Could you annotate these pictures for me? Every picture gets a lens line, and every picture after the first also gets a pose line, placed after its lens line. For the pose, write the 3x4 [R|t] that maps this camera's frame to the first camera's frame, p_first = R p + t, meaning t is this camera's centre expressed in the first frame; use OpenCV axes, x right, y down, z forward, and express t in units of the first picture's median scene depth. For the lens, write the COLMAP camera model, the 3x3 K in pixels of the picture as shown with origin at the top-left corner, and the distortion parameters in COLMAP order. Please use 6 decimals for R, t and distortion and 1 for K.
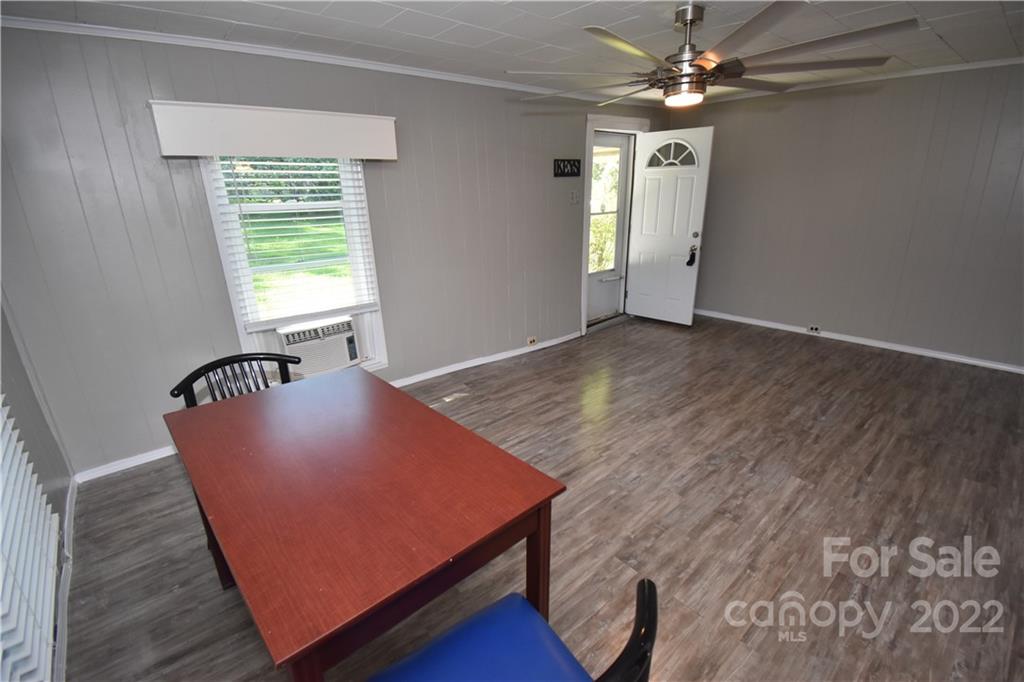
lens RADIAL K [[461.9, 0, 512.3], [0, 461.9, 338.1], [0, 0, 1]] dist [0.001806, -0.006093]
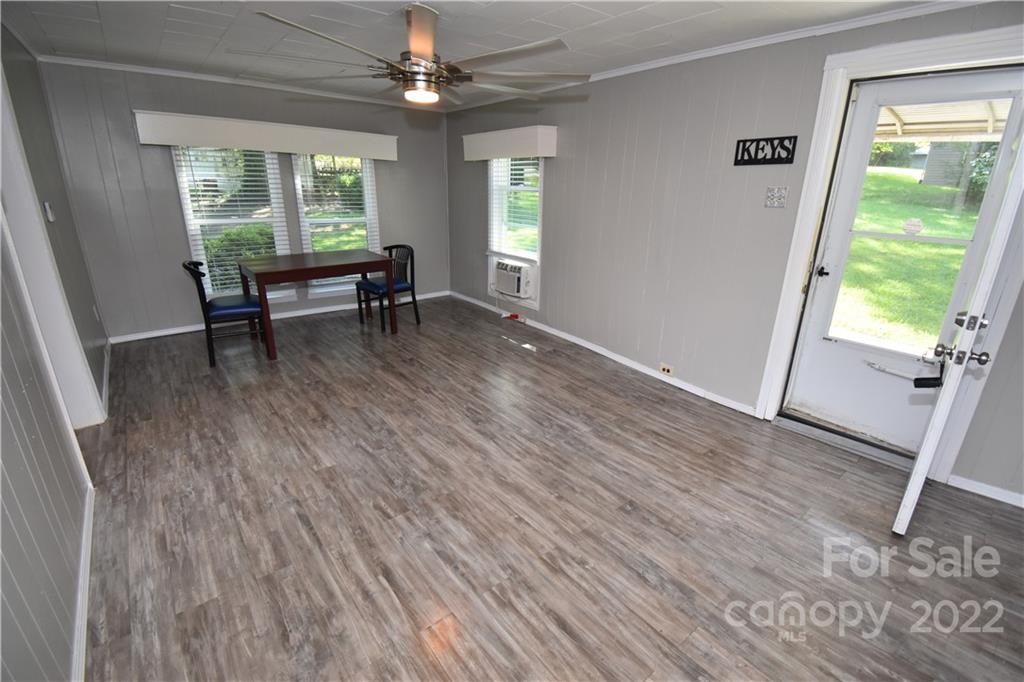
lens RADIAL K [[461.9, 0, 516.9], [0, 461.9, 343.7], [0, 0, 1]] dist [0.001806, -0.006093]
pose [[-0.043145, 0.340814, -0.939140, 1.040272], [-0.324573, 0.884244, 0.335803, -0.288008], [0.944876, 0.319308, 0.072468, 0.874843]]
